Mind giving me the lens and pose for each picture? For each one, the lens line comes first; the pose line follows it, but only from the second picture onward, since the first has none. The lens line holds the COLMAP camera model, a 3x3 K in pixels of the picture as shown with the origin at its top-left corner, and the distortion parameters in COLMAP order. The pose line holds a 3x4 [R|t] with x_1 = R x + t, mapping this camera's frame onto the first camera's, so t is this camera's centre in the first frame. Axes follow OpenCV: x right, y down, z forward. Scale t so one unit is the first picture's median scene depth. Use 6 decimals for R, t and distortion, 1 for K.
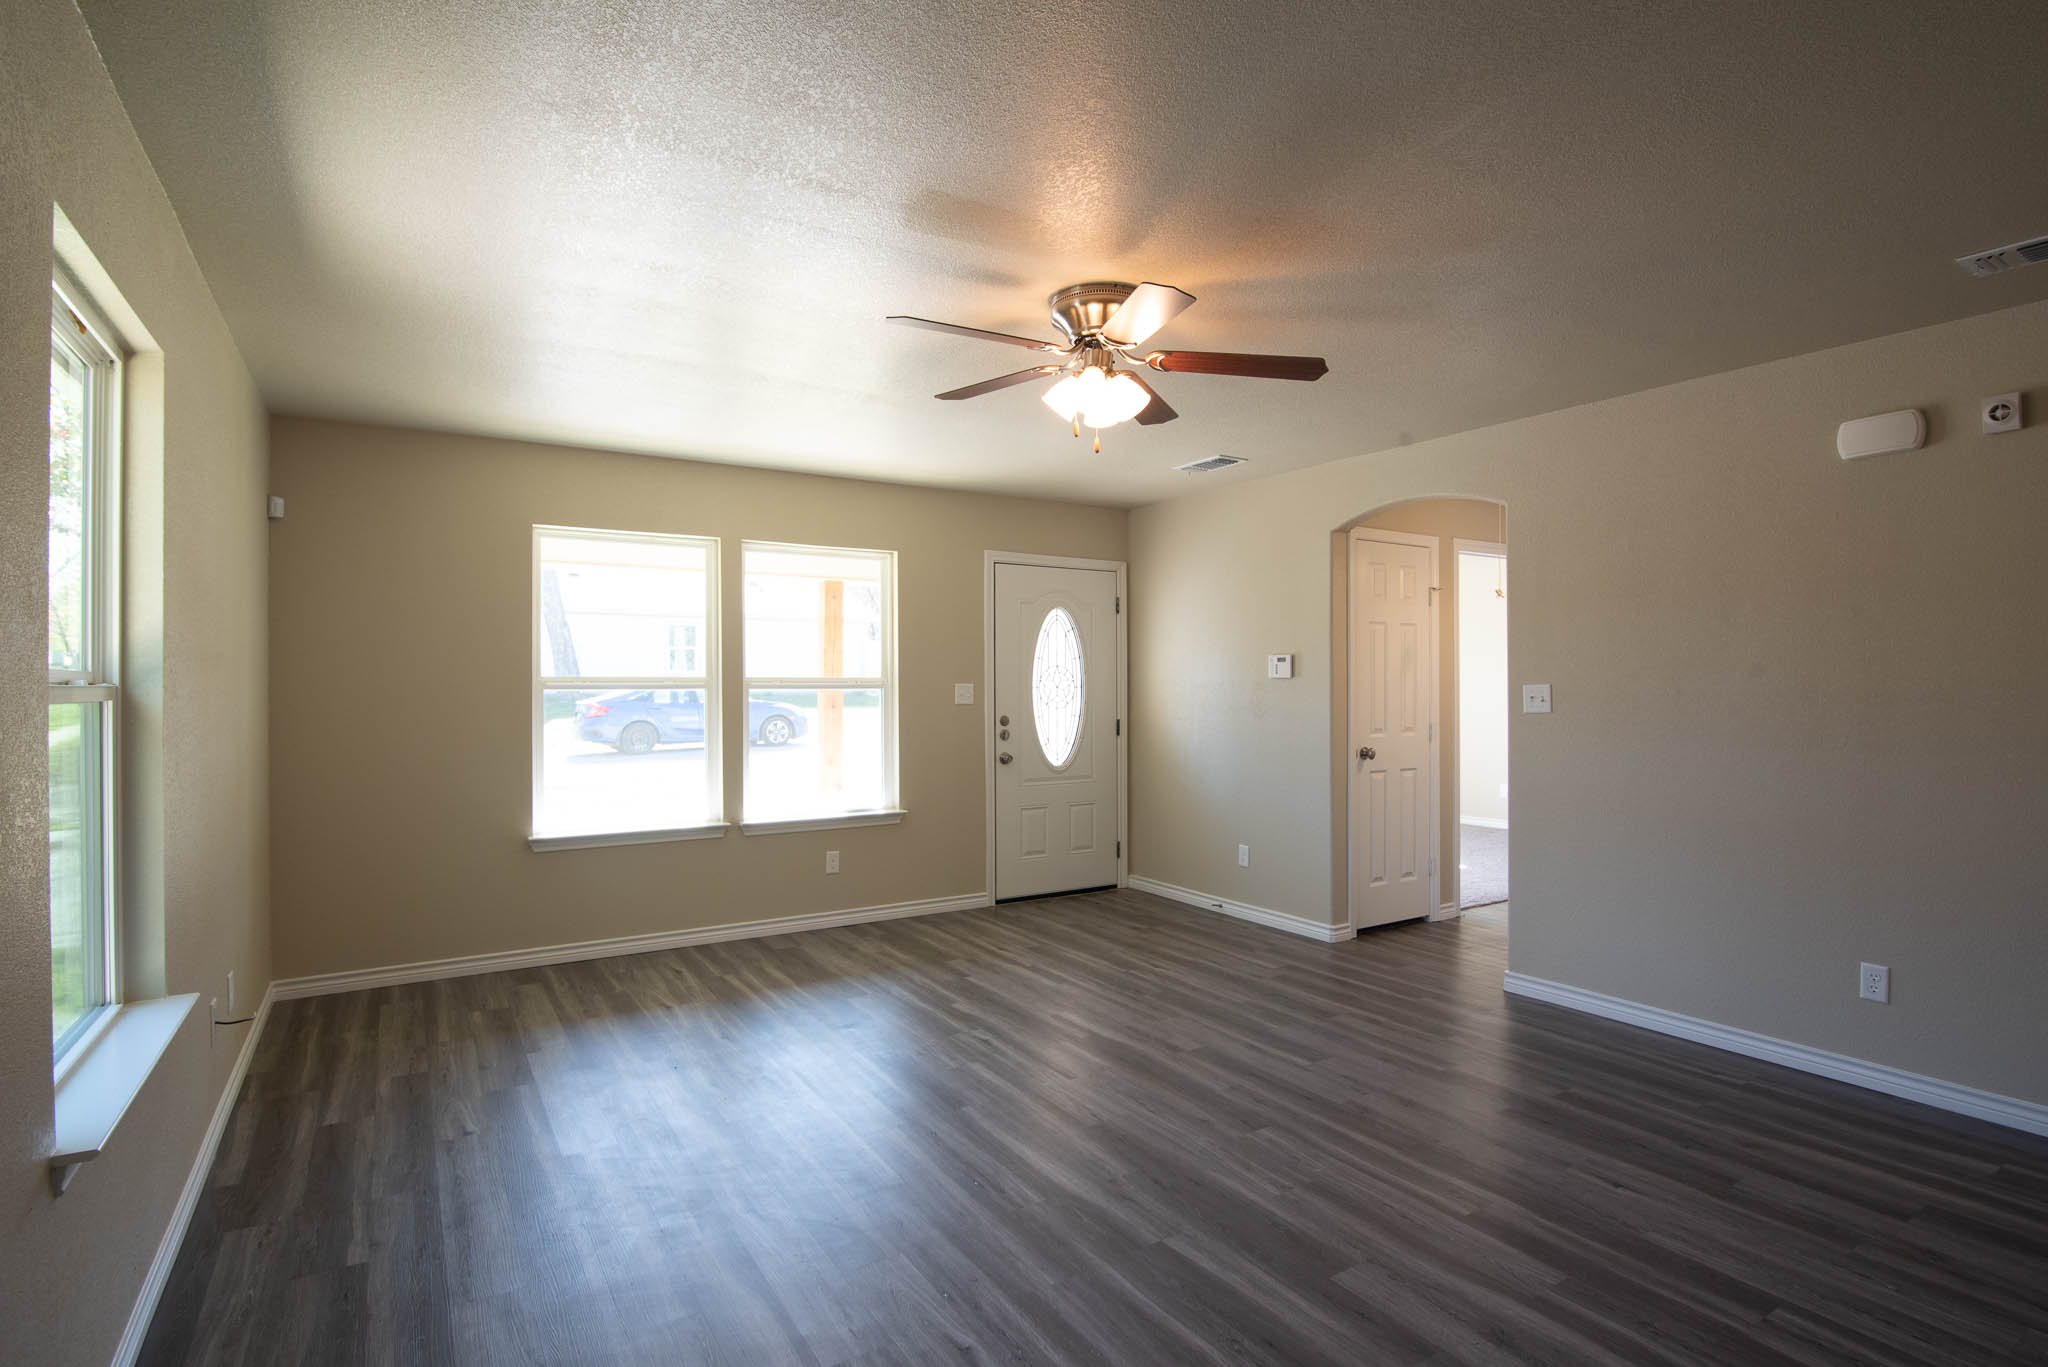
lens RADIAL K [[1006.4, 0, 1022.1], [0, 1006.4, 680.6], [0, 0, 1]] dist [-0.017430, -0.001080]
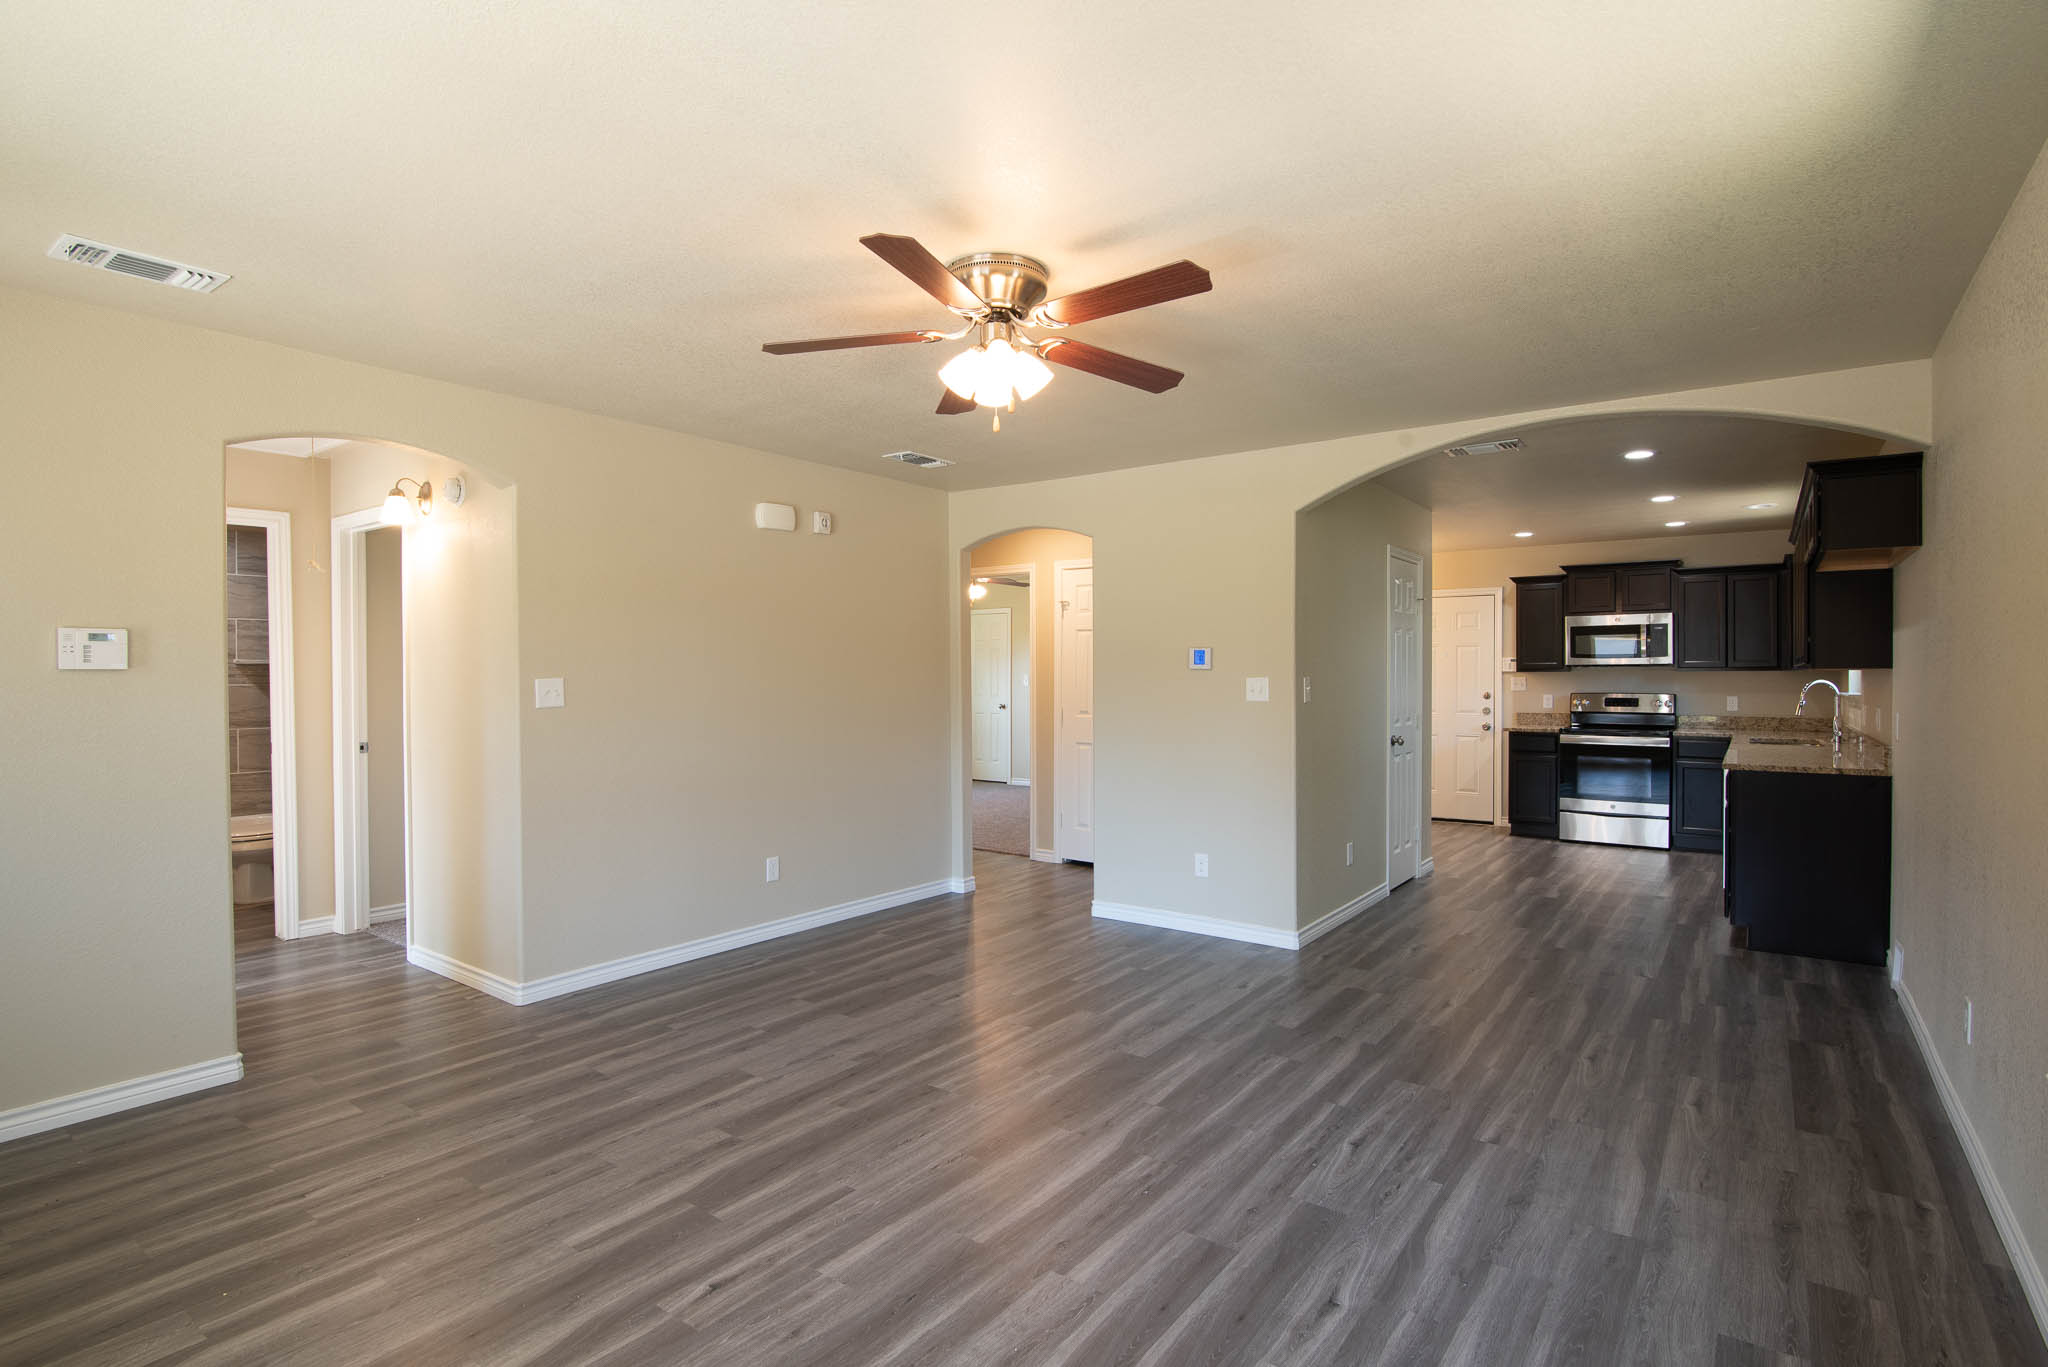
lens RADIAL K [[1006.4, 0, 1022.1], [0, 1006.4, 680.6], [0, 0, 1]] dist [-0.017430, -0.001080]
pose [[-0.364642, -0.004764, 0.931136, -0.764044], [-0.000183, 0.999987, 0.005045, 0.001094], [-0.931148, 0.001669, -0.364638, 1.239254]]
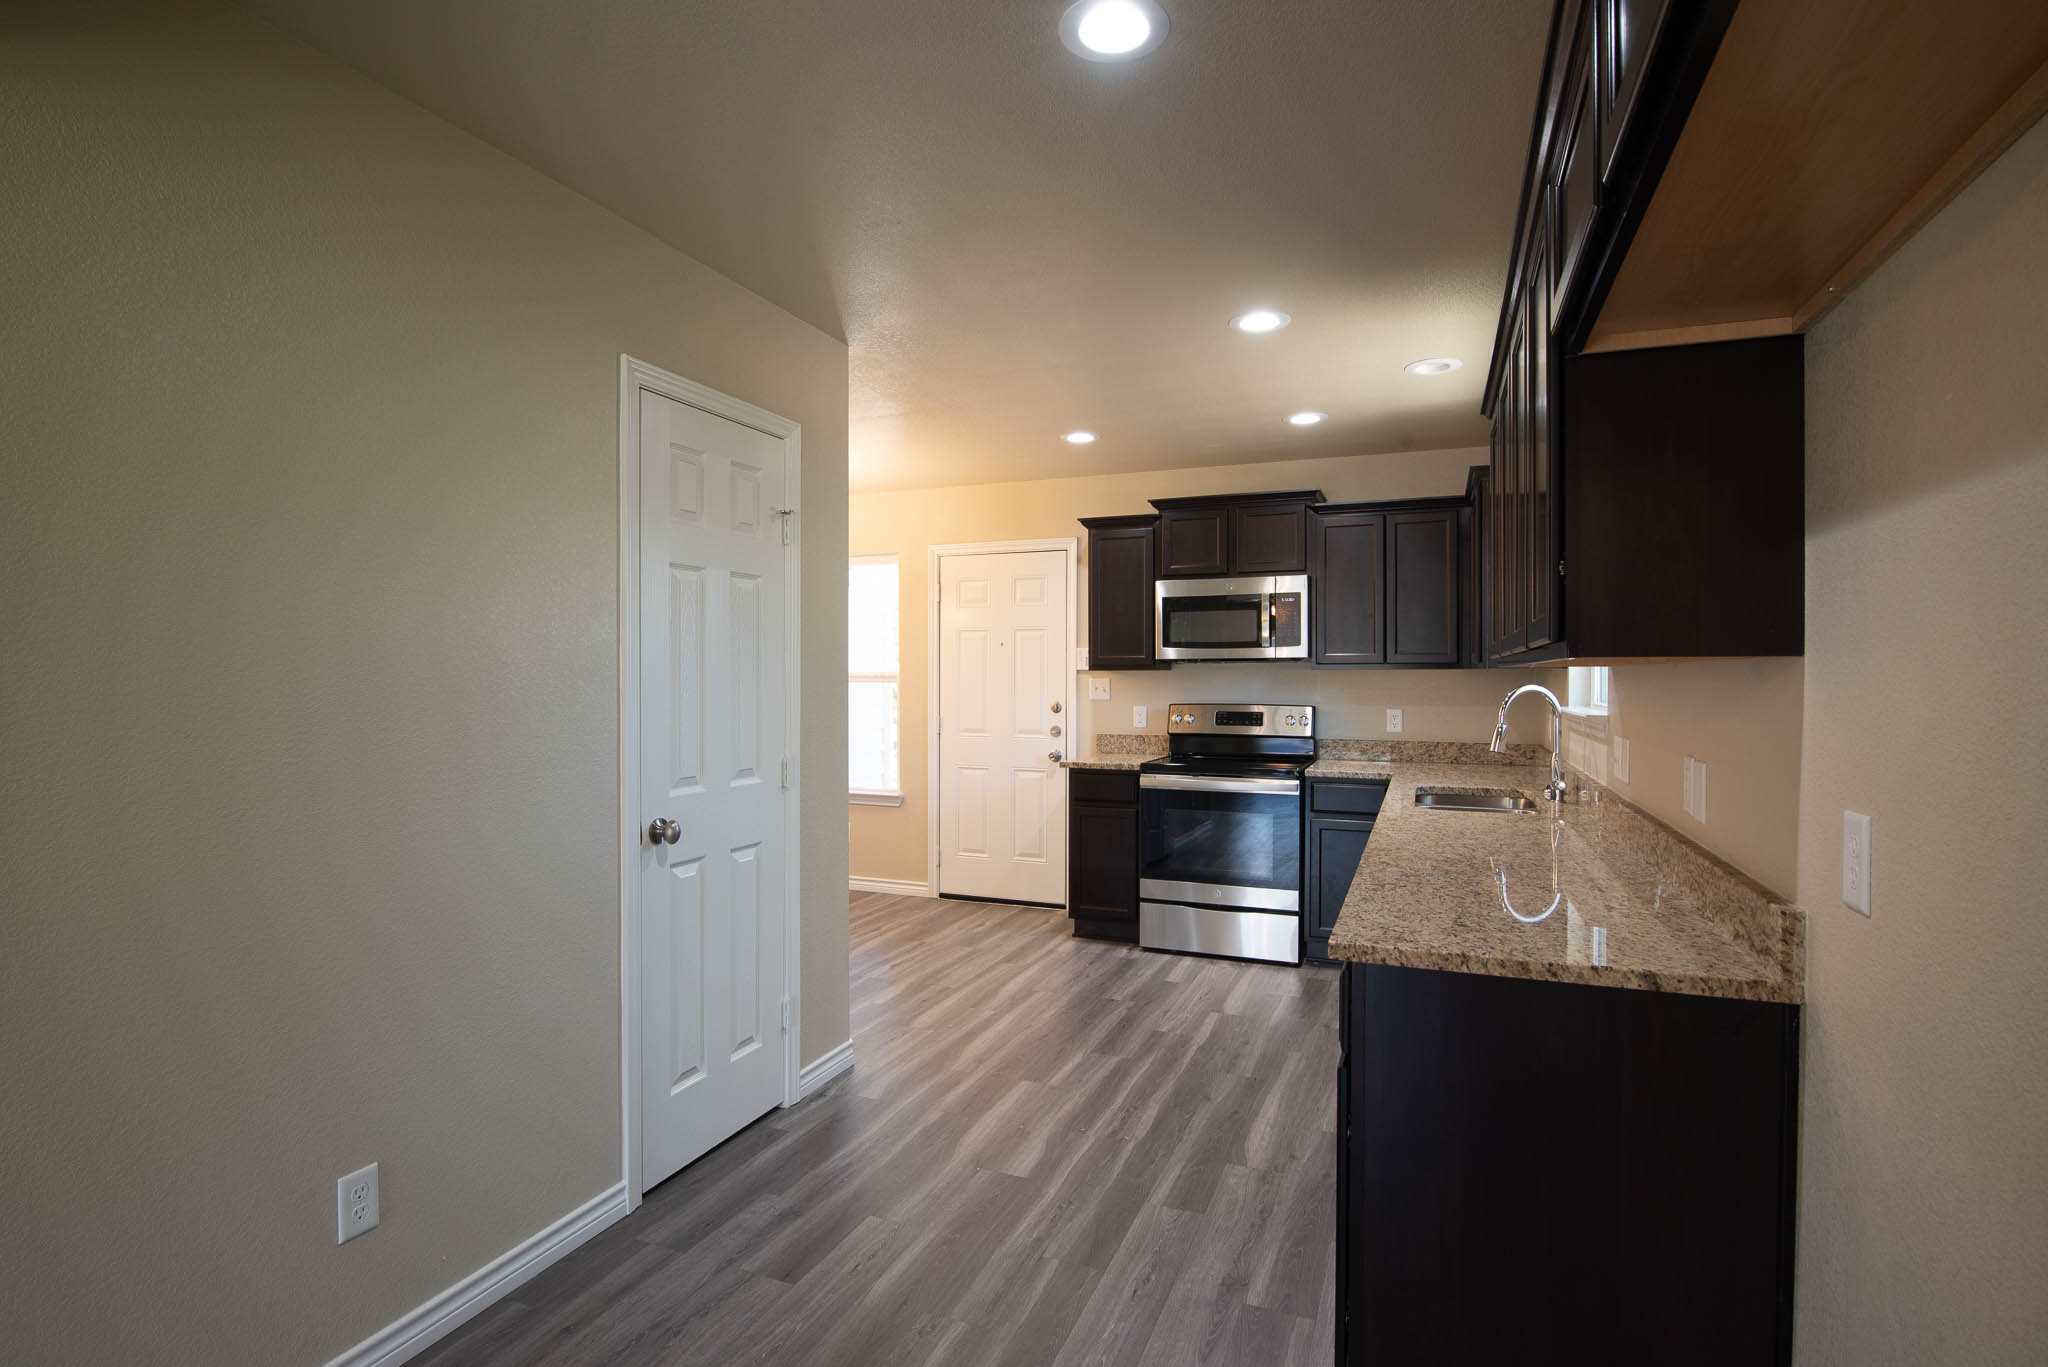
lens RADIAL K [[1006.4, 0, 1022.1], [0, 1006.4, 680.6], [0, 0, 1]] dist [-0.017430, -0.001080]
pose [[-0.581970, -0.005020, 0.813195, -0.045385], [-0.001743, 0.999986, 0.004925, 0.000297], [-0.813208, 0.001449, -0.581971, 0.088395]]
